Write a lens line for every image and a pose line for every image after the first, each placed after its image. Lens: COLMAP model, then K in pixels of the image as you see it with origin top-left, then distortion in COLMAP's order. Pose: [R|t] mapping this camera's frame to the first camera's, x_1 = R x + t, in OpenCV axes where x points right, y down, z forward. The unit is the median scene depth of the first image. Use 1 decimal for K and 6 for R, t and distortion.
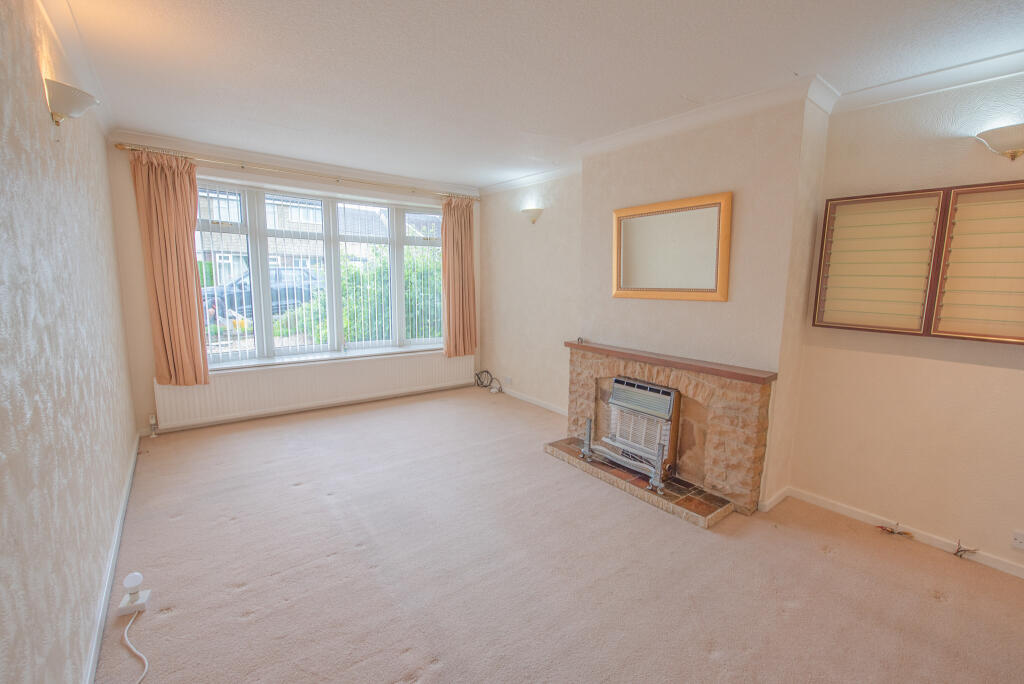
lens RADIAL K [[448.4, 0, 512.9], [0, 448.4, 341.8], [0, 0, 1]] dist [-0.001979, -0.000234]
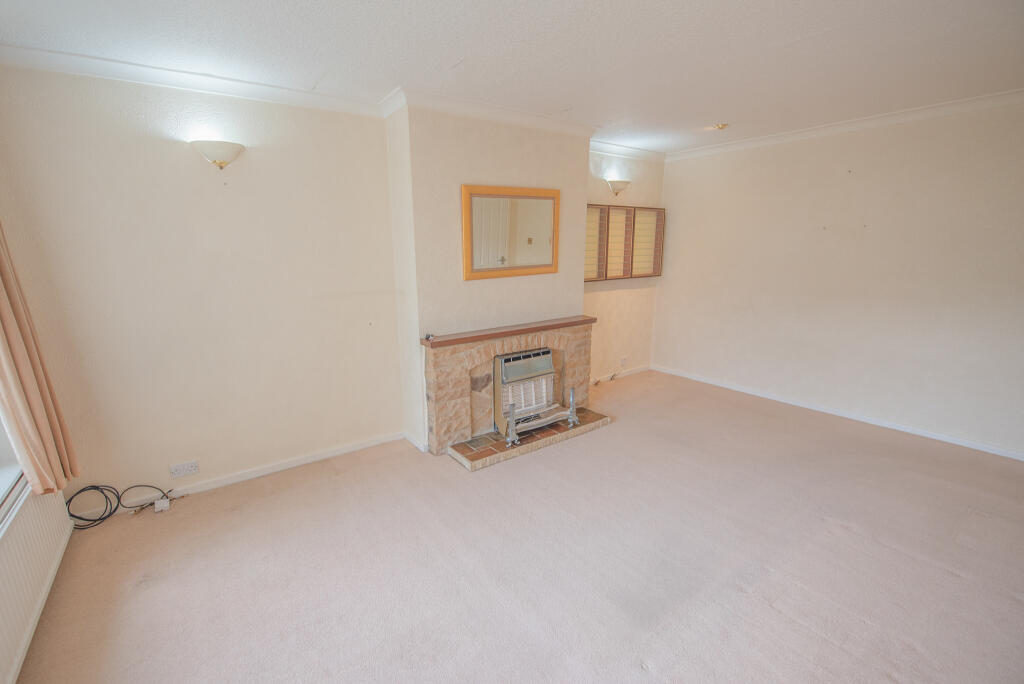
lens RADIAL K [[448.4, 0, 511.7], [0, 448.4, 341.1], [0, 0, 1]] dist [-0.001979, -0.000234]
pose [[0.028600, -0.228336, 0.973162, -0.754414], [0.160521, 0.961974, 0.220994, -0.179154], [-0.986618, 0.149893, 0.064166, 0.917294]]
